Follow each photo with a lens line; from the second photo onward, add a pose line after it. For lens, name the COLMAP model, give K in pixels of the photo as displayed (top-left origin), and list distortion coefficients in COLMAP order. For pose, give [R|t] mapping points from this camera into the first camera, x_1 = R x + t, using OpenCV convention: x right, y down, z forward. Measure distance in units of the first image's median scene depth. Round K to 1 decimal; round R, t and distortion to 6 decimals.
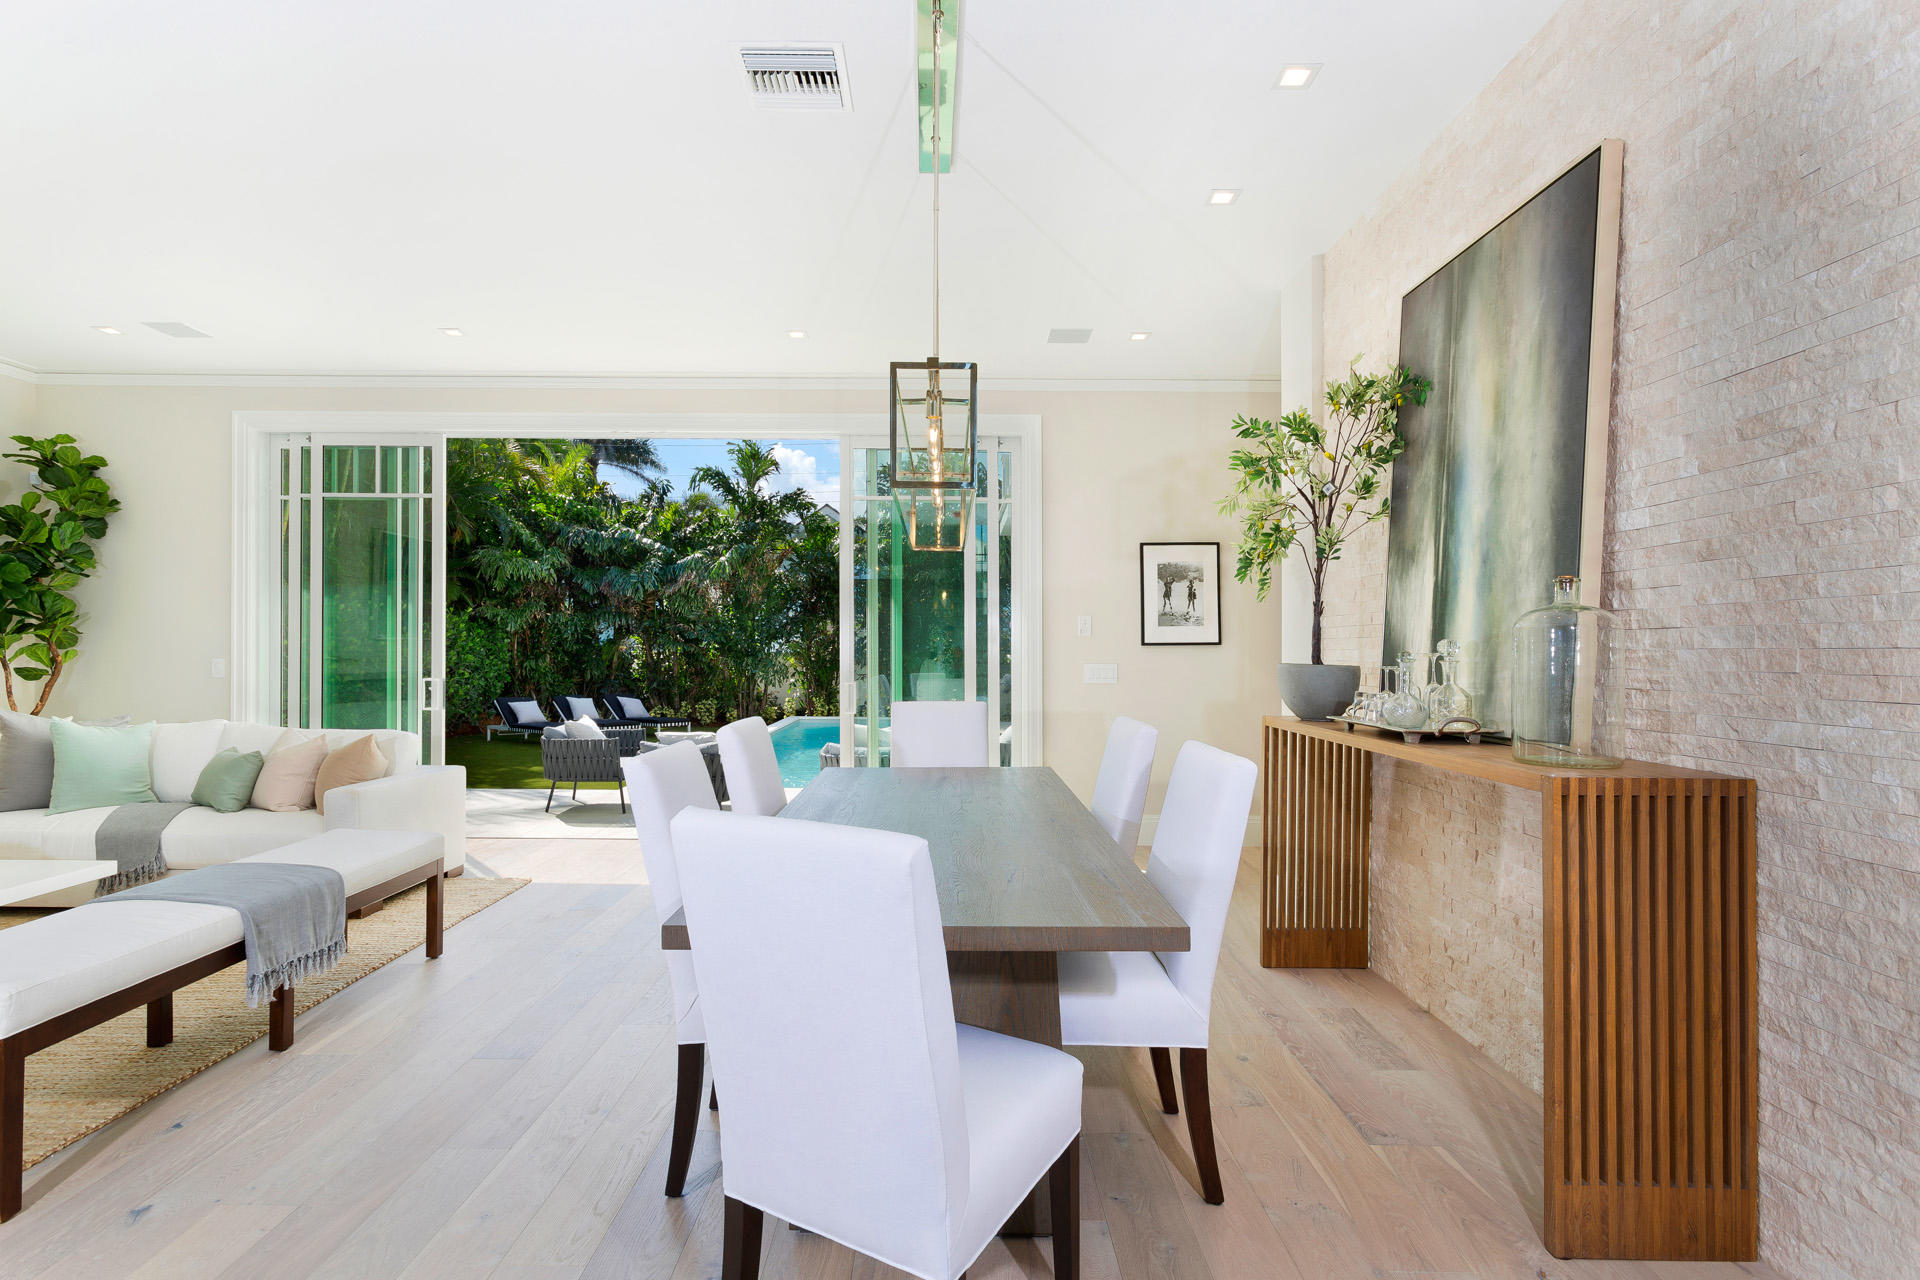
lens RADIAL K [[927.5, 0, 967.3], [0, 927.5, 648.6], [0, 0, 1]] dist [-0.002052, -0.000026]
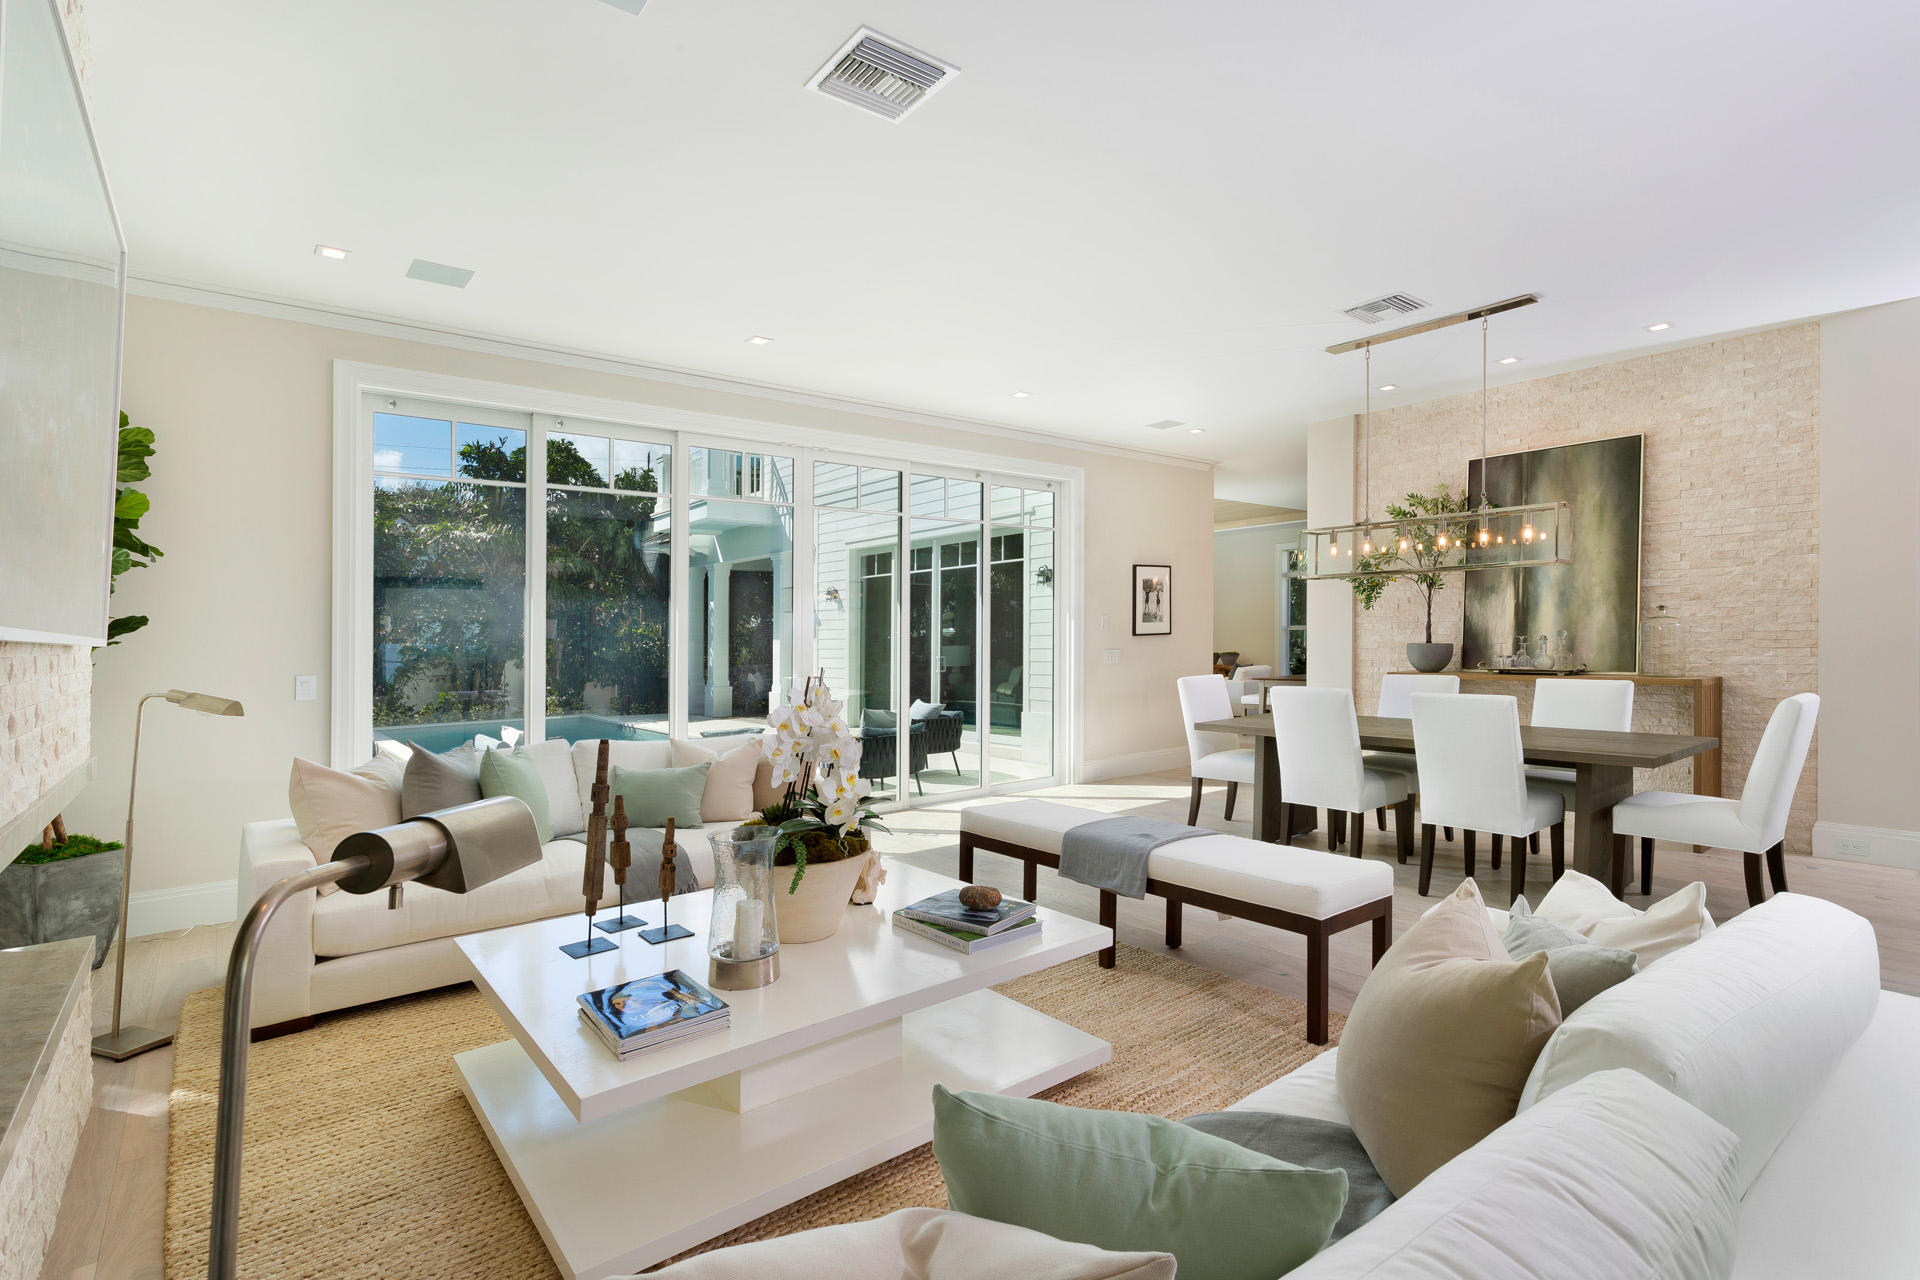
lens RADIAL K [[927.5, 0, 924.4], [0, 927.5, 624.4], [0, 0, 1]] dist [-0.002052, -0.000026]
pose [[0.792016, -0.007559, 0.610454, -0.936283], [0.017901, 0.999781, -0.010846, -0.011756], [-0.610238, 0.019518, 0.791977, 0.072069]]
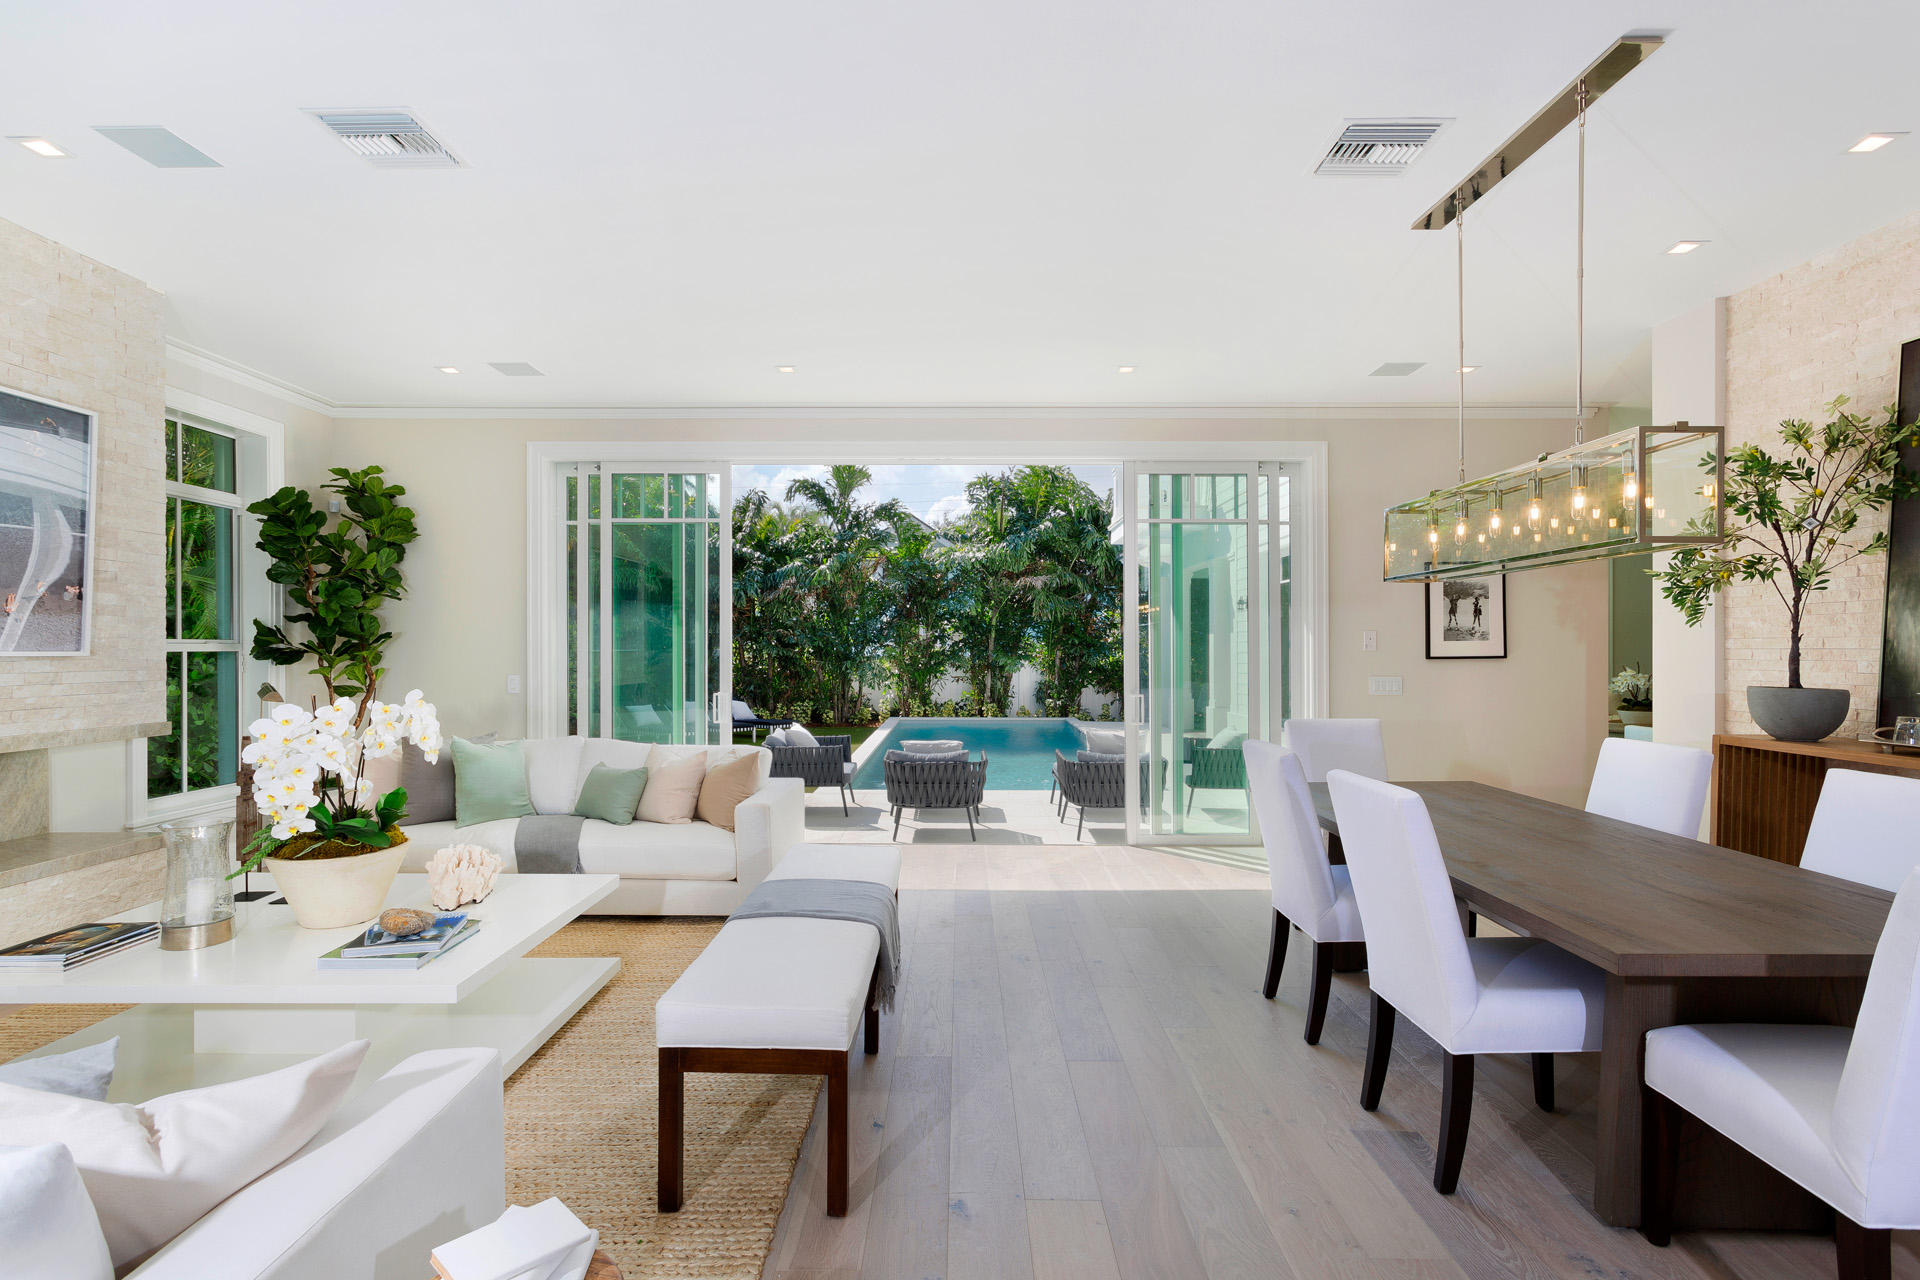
lens RADIAL K [[927.5, 0, 934.3], [0, 927.5, 637.1], [0, 0, 1]] dist [-0.002052, -0.000026]
pose [[0.999695, -0.006345, -0.023870, -0.338781], [0.006085, 0.999921, -0.010968, -0.021014], [0.023938, 0.010820, 0.999655, -0.047815]]
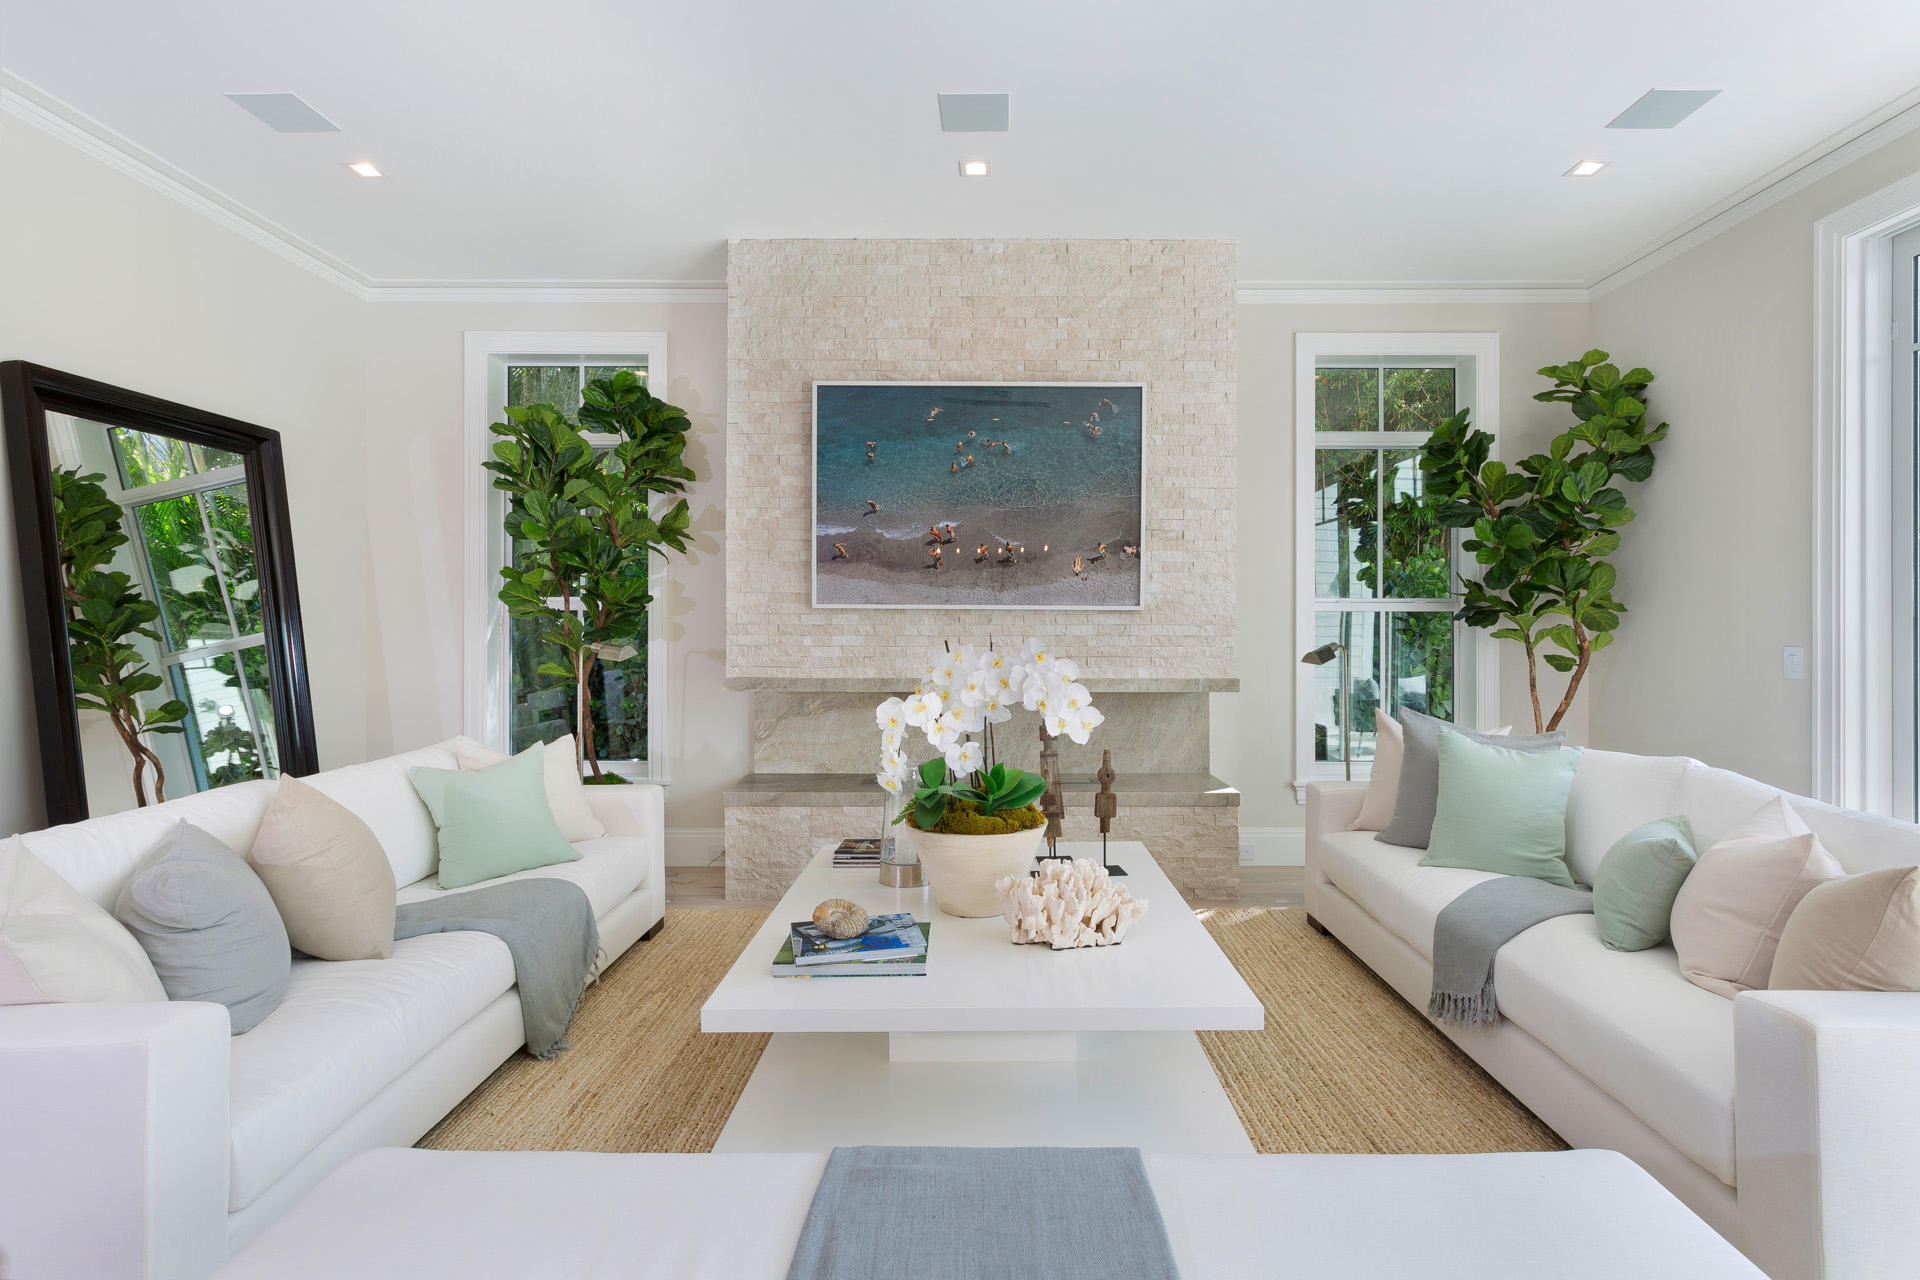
lens RADIAL K [[927.5, 0, 976.5], [0, 927.5, 624.1], [0, 0, 1]] dist [-0.002052, -0.000026]
pose [[-0.000420, -0.014900, -0.999889, -0.236098], [0.000212, 0.999889, -0.014900, 0.005729], [1.000000, -0.000218, -0.000417, 0.532399]]
